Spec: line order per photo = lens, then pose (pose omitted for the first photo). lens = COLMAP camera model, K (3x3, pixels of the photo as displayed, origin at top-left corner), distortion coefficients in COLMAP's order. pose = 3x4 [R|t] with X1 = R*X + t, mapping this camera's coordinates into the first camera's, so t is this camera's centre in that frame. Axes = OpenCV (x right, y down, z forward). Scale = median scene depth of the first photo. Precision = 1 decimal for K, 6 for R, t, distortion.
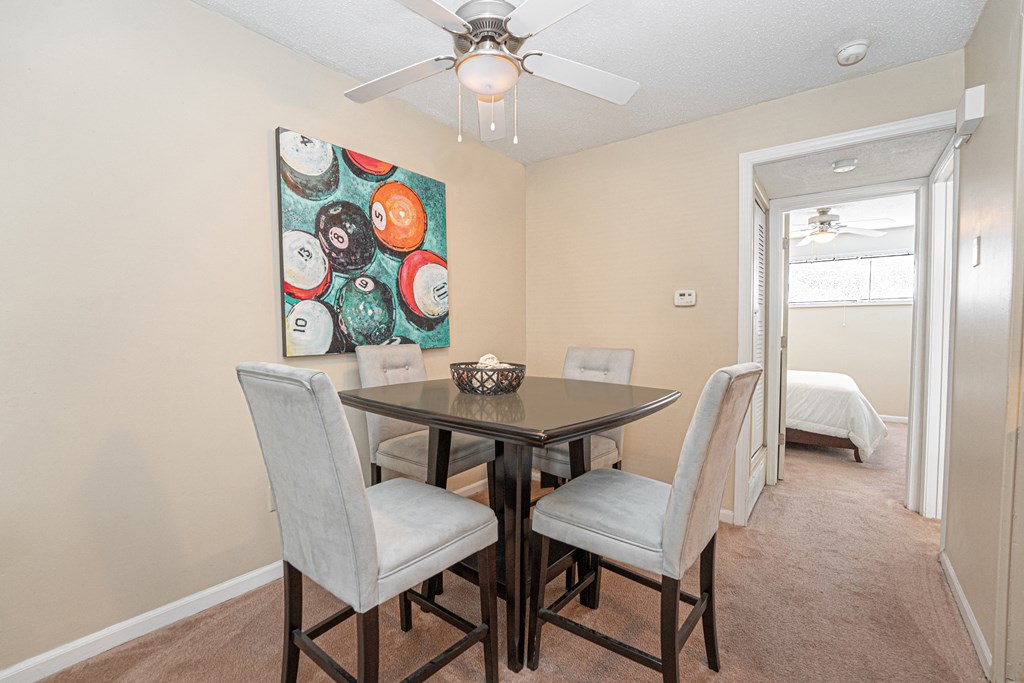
lens RADIAL K [[428.5, 0, 512.0], [0, 428.5, 341.5], [0, 0, 1]] dist [0.000203, 0.000023]
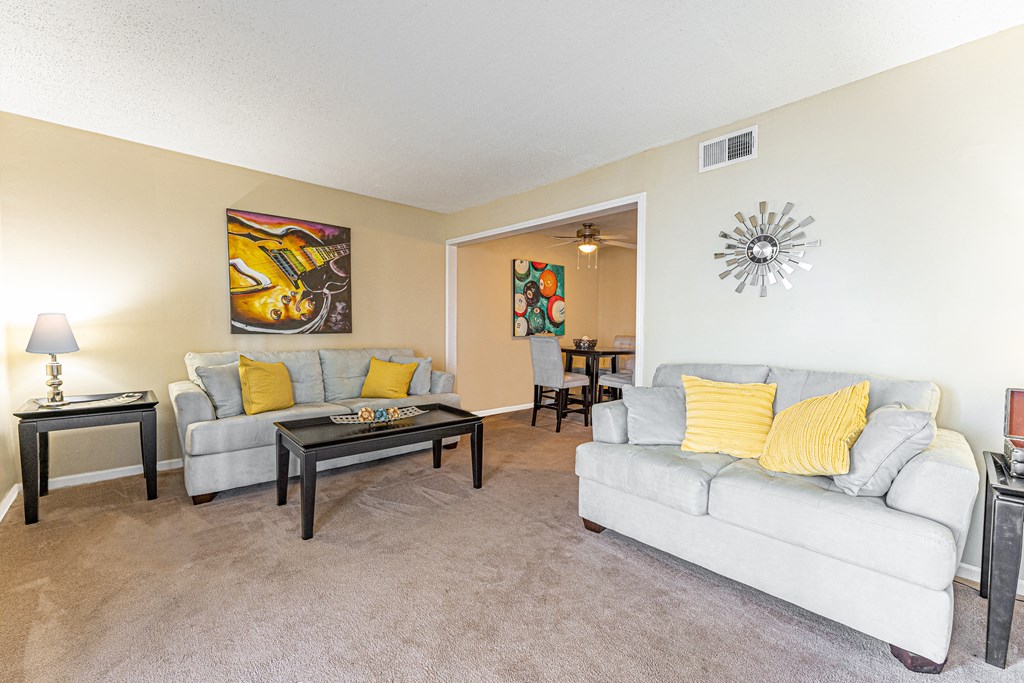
lens RADIAL K [[428.5, 0, 512.0], [0, 428.5, 341.5], [0, 0, 1]] dist [0.000203, 0.000023]
pose [[0.987295, 0.016705, -0.158019, -0.070541], [-0.015438, 0.999838, 0.009242, 0.038471], [0.158148, -0.006685, 0.987393, -1.671870]]
